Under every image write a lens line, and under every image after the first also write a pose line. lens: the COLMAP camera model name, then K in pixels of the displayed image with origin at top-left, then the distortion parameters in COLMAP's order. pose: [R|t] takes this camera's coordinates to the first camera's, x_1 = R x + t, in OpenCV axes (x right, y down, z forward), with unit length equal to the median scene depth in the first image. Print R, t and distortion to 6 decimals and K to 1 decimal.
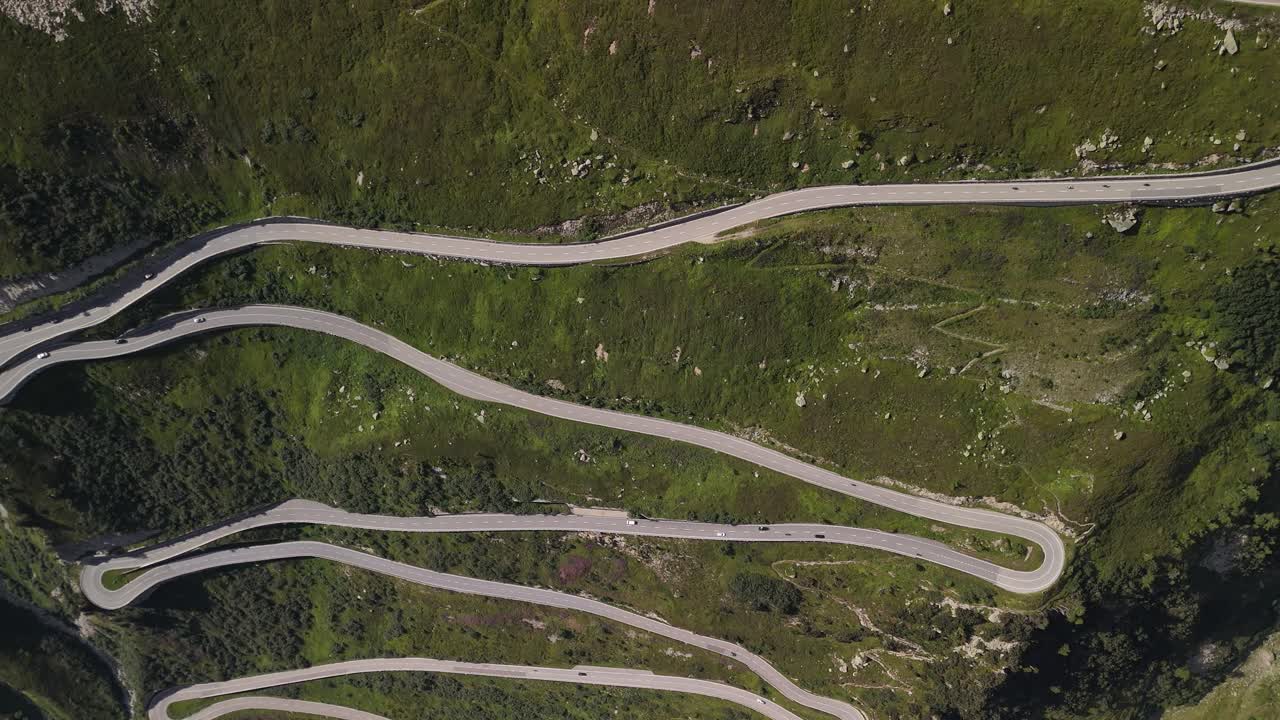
lens RADIAL K [[915.1, 0, 640.0], [0, 915.1, 360.0], [0, 0, 1]] dist [0.069504, -0.051697]
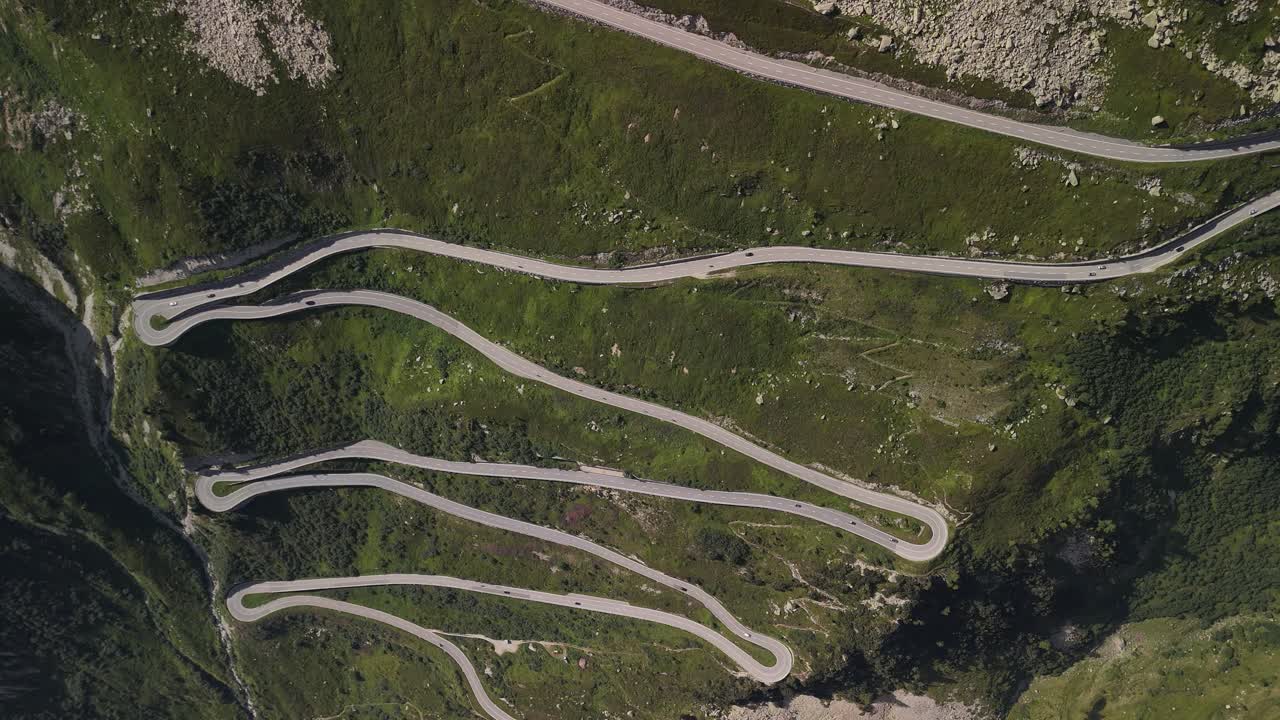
lens RADIAL K [[885.8, 0, 640.0], [0, 885.8, 360.0], [0, 0, 1]] dist [0.120135, -0.161409]
pose [[0.995460, 0.095123, 0.003271, -0.009345], [-0.095123, 0.995465, 0.000049, 0.002833], [-0.003252, -0.000360, 0.999995, -0.293157]]
